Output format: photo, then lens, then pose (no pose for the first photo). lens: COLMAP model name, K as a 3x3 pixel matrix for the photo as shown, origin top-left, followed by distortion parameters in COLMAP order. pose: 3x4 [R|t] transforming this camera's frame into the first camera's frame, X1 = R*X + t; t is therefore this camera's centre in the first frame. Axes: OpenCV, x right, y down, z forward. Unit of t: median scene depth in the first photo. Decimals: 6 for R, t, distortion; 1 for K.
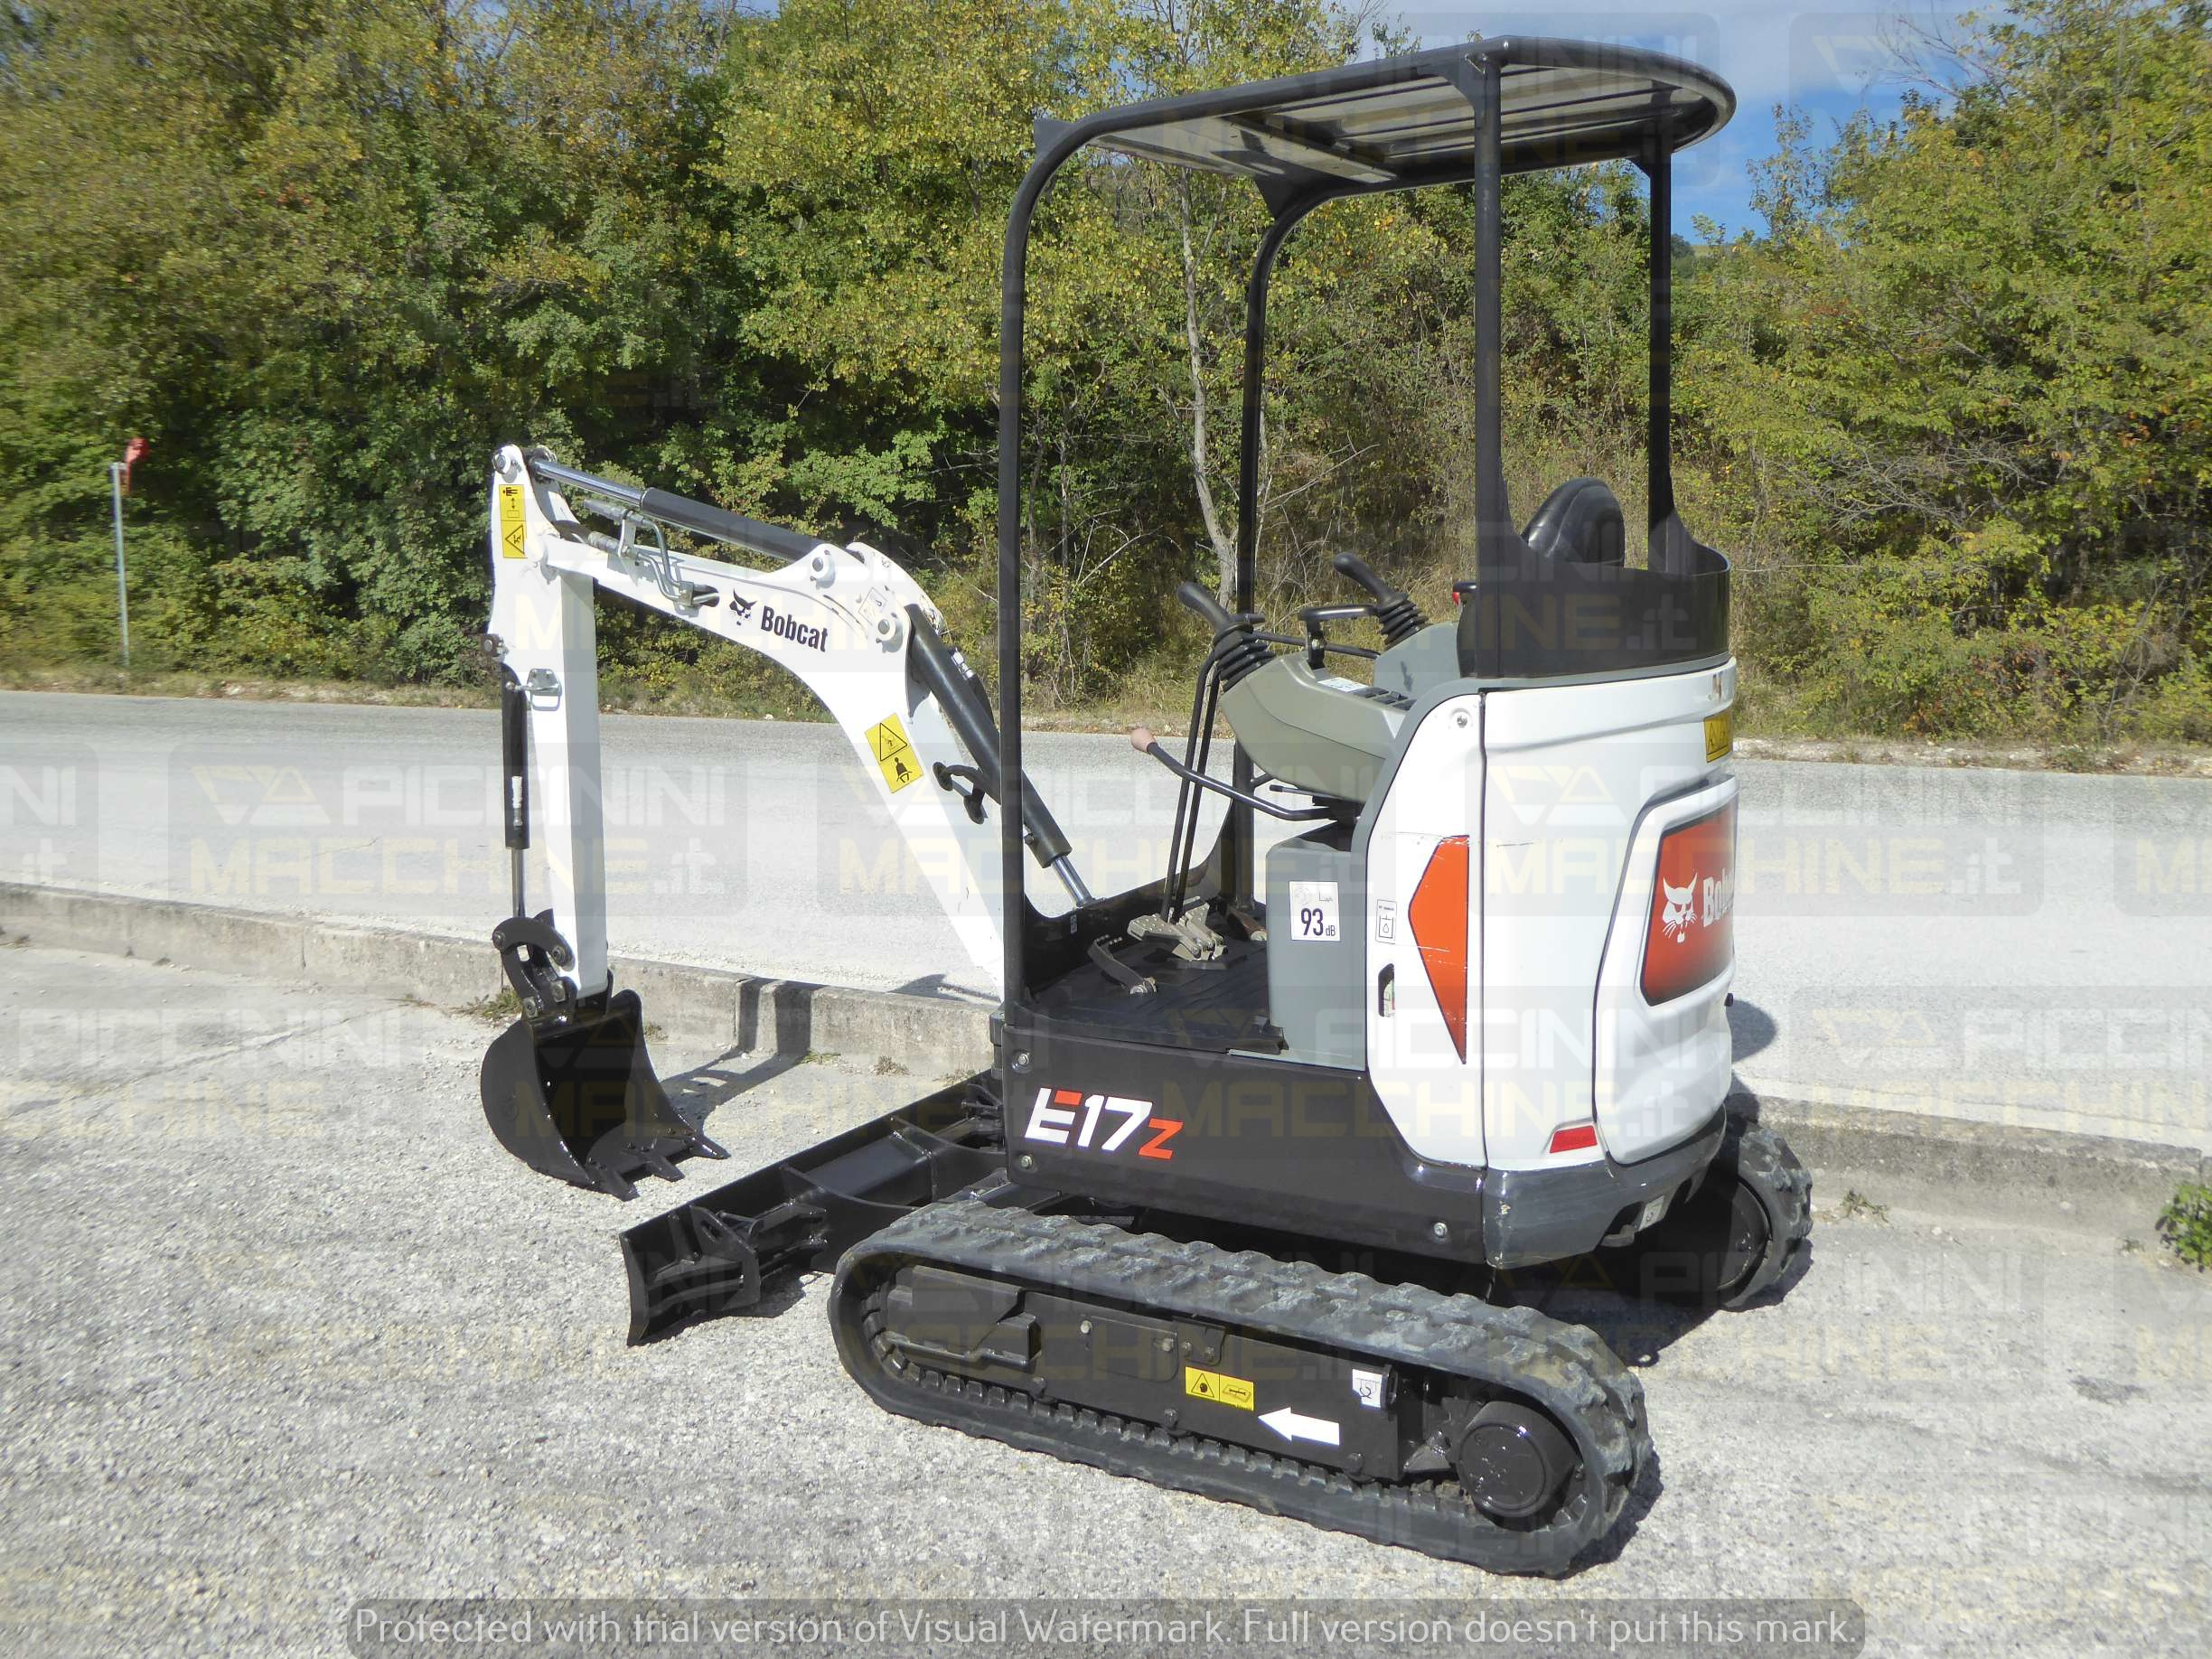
lens RADIAL K [[1978.2, 0, 1106.0], [0, 1978.2, 829.5], [0, 0, 1]] dist [0.007716, -0.001445]
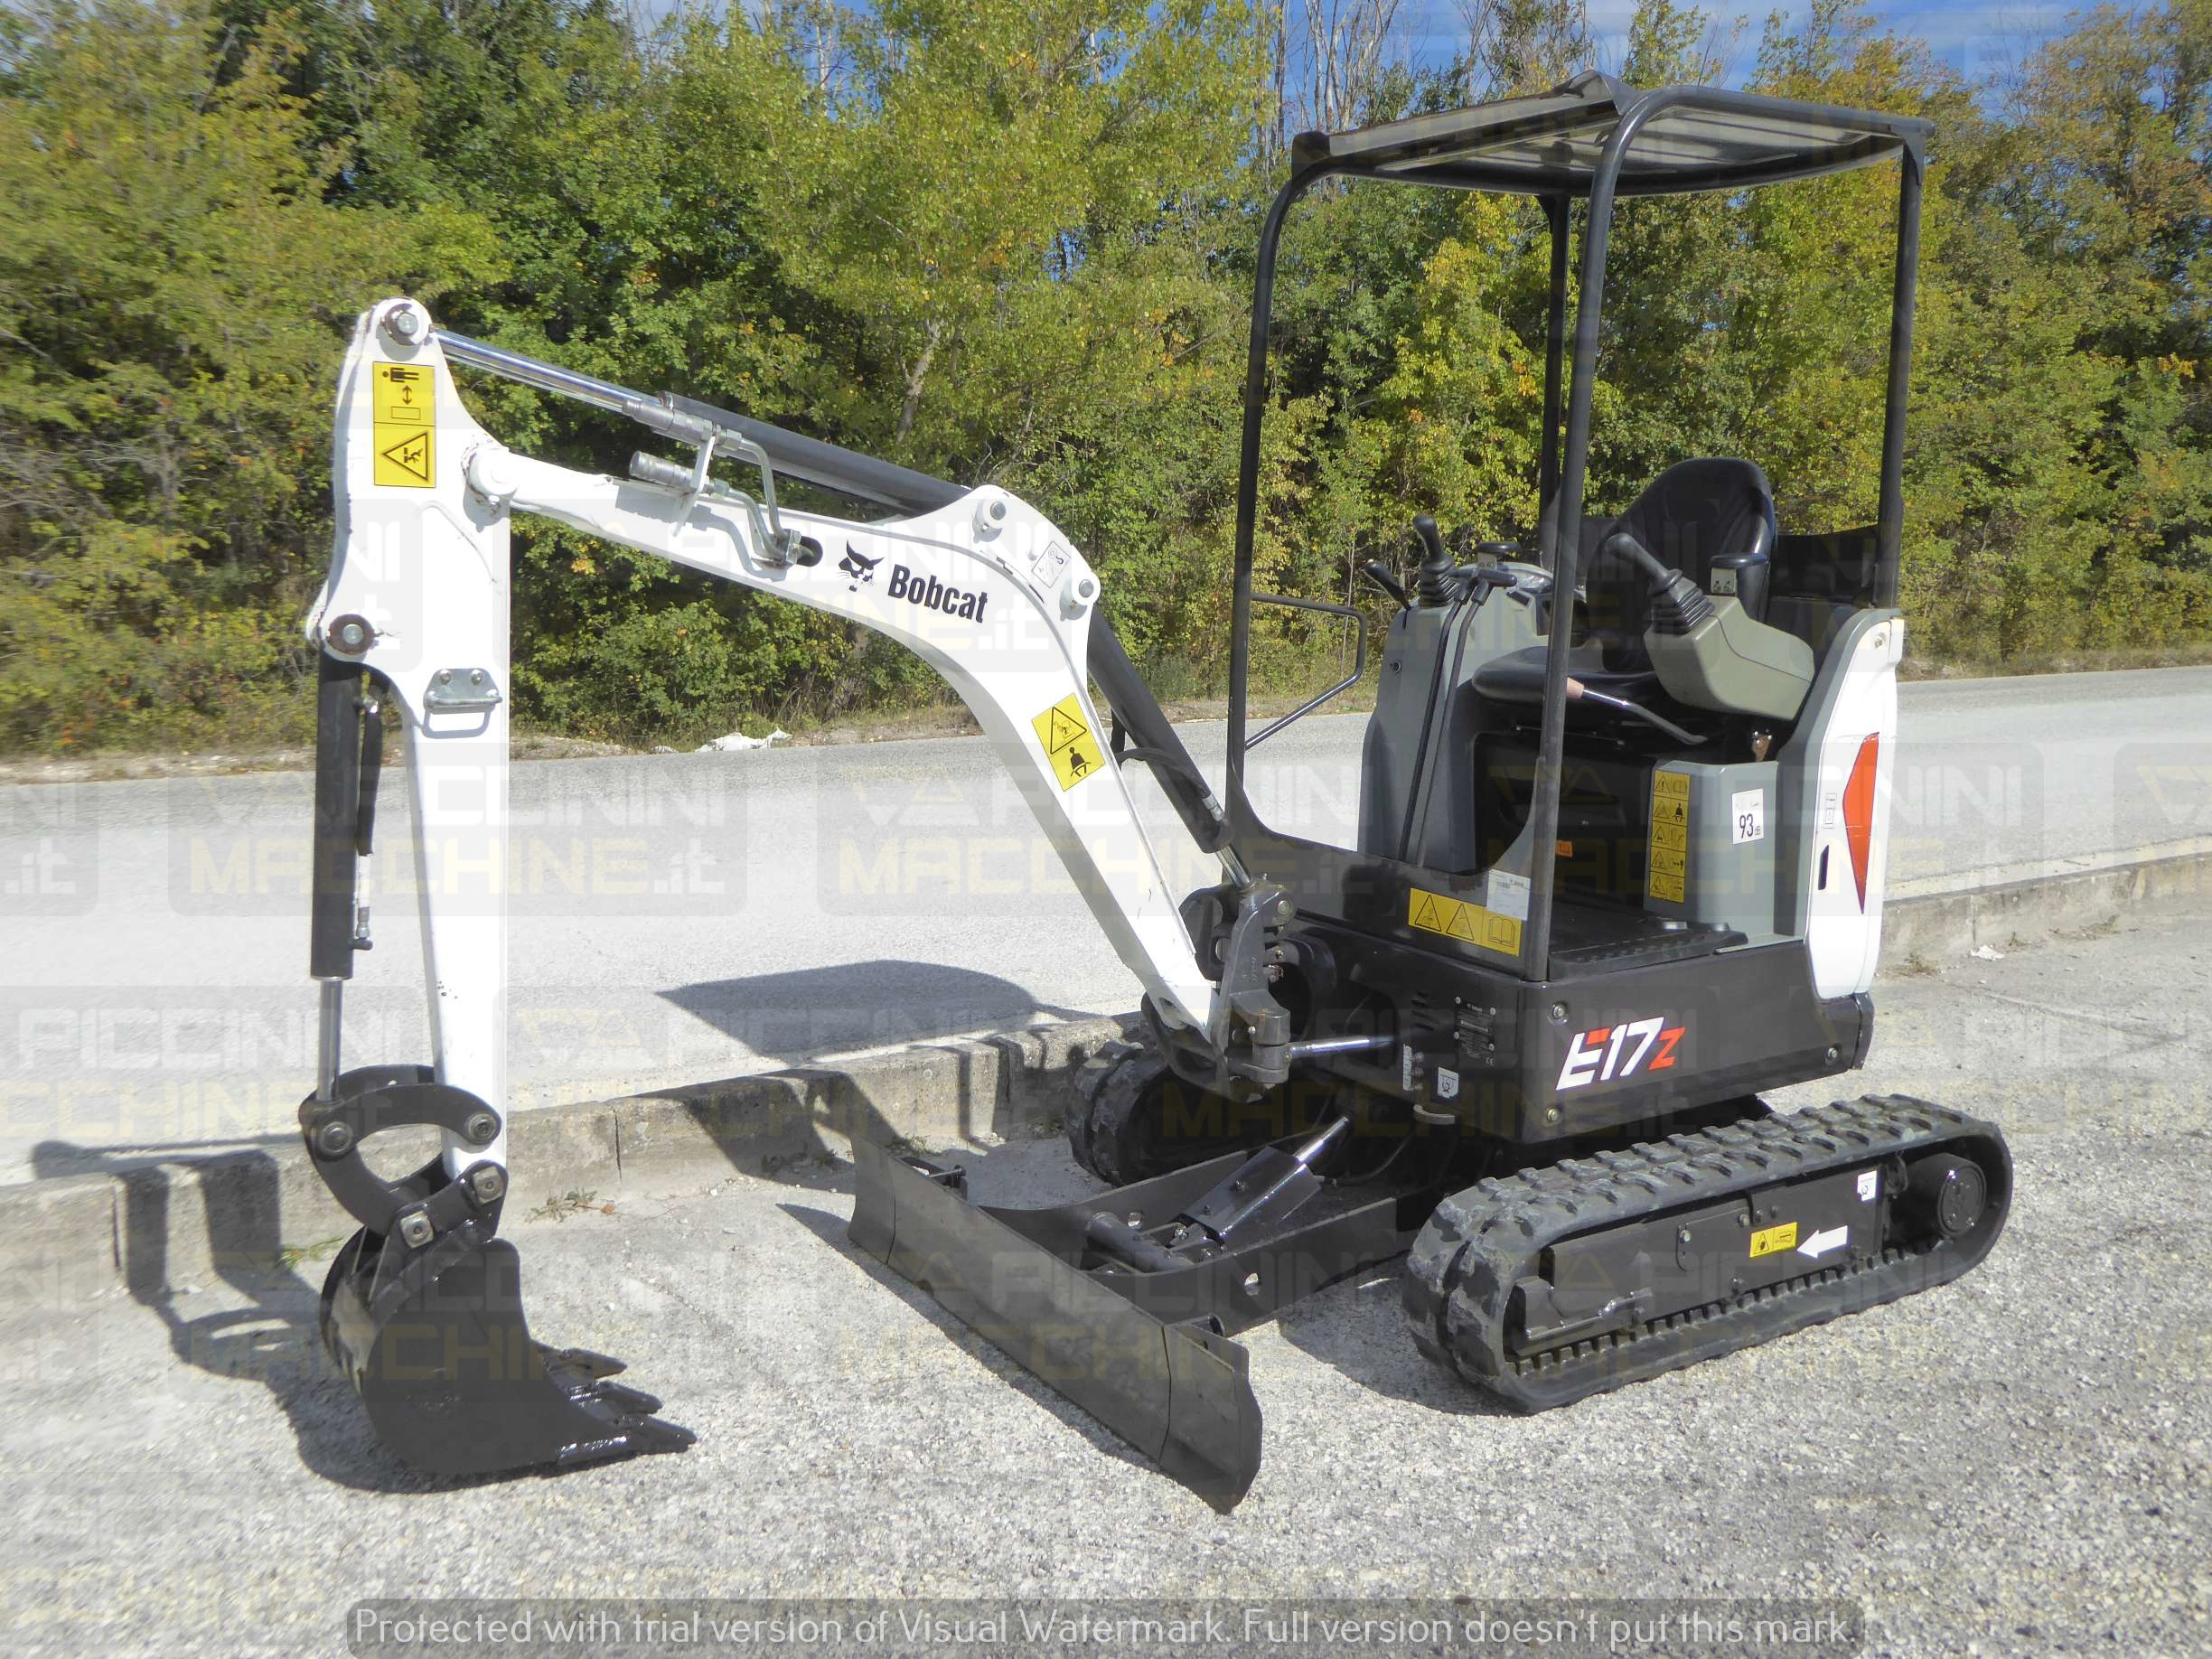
lens RADIAL K [[1976.5, 0, 1106.0], [0, 1976.5, 829.5], [0, 0, 1]] dist [0.001758, 0.005111]
pose [[0.445220, -0.109537, 0.888696, -0.989931], [0.117521, 0.991052, 0.063277, -0.062444], [-0.887676, 0.076268, 0.454109, 0.724770]]
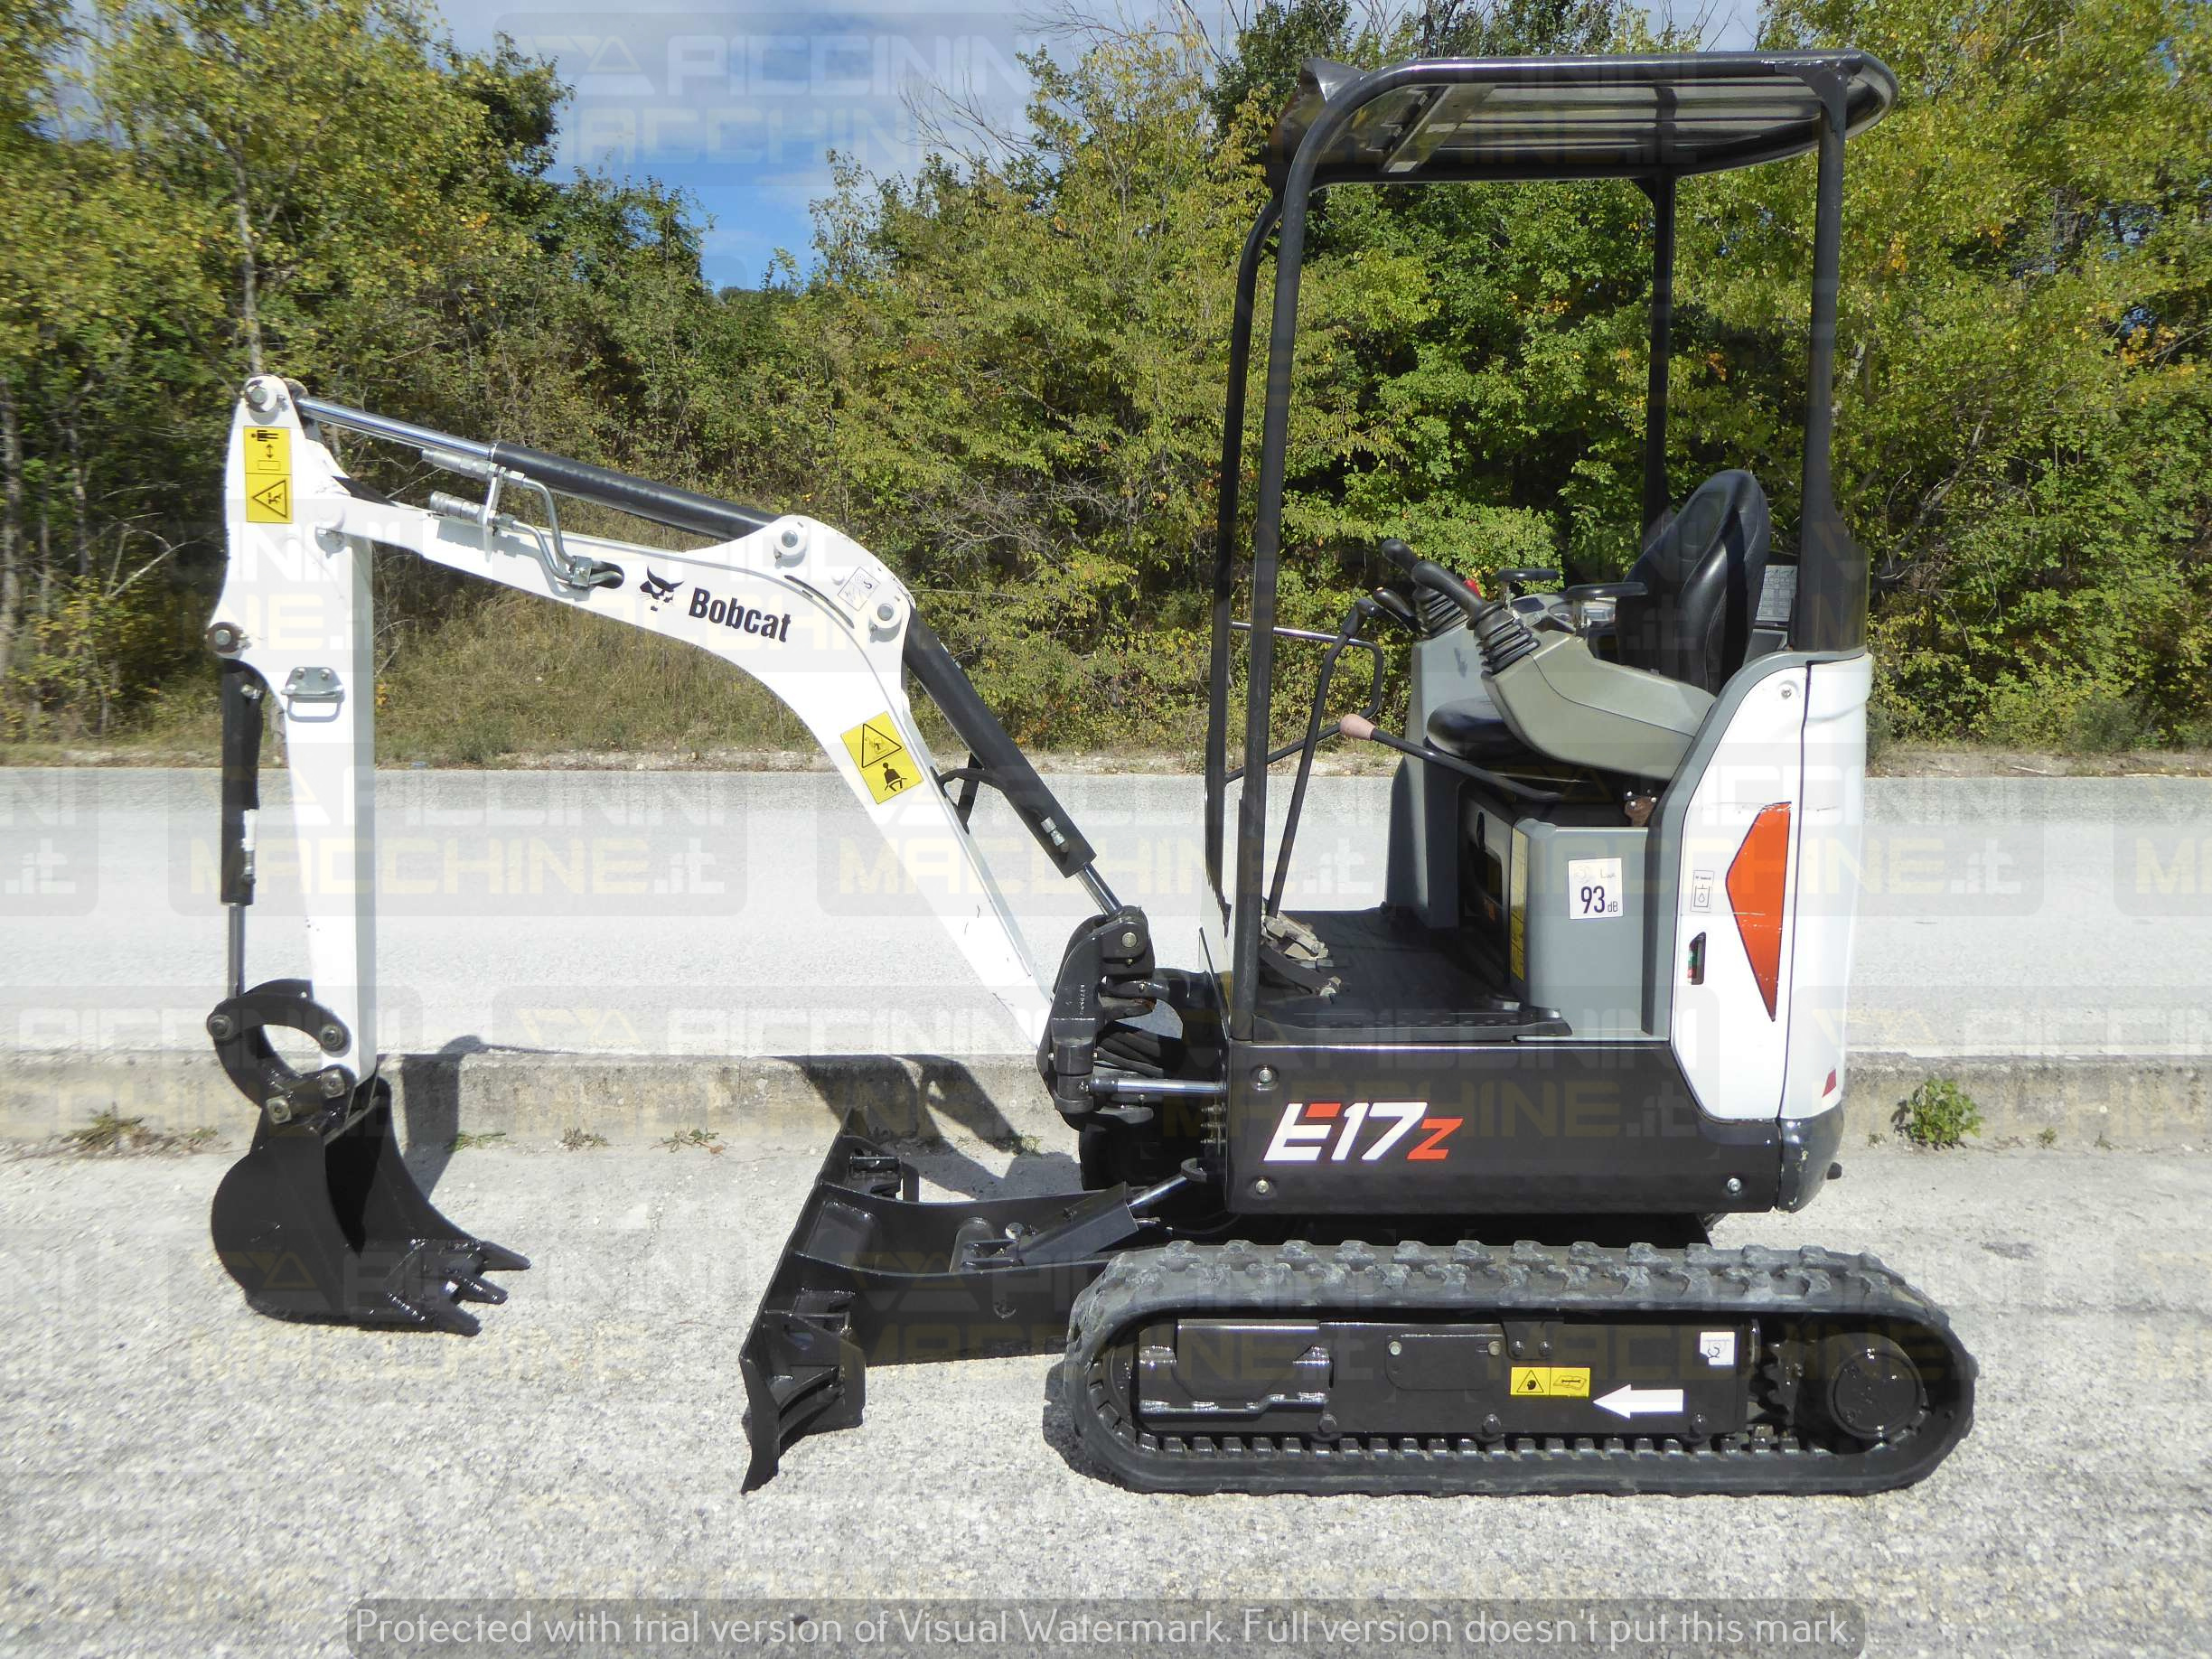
lens RADIAL K [[1978.2, 0, 1106.0], [0, 1978.2, 829.5], [0, 0, 1]] dist [0.007716, -0.001445]
pose [[0.853958, -0.046624, 0.518248, -0.561938], [0.054340, 0.998522, 0.000291, -0.002268], [-0.517496, 0.027913, 0.855230, 0.241744]]
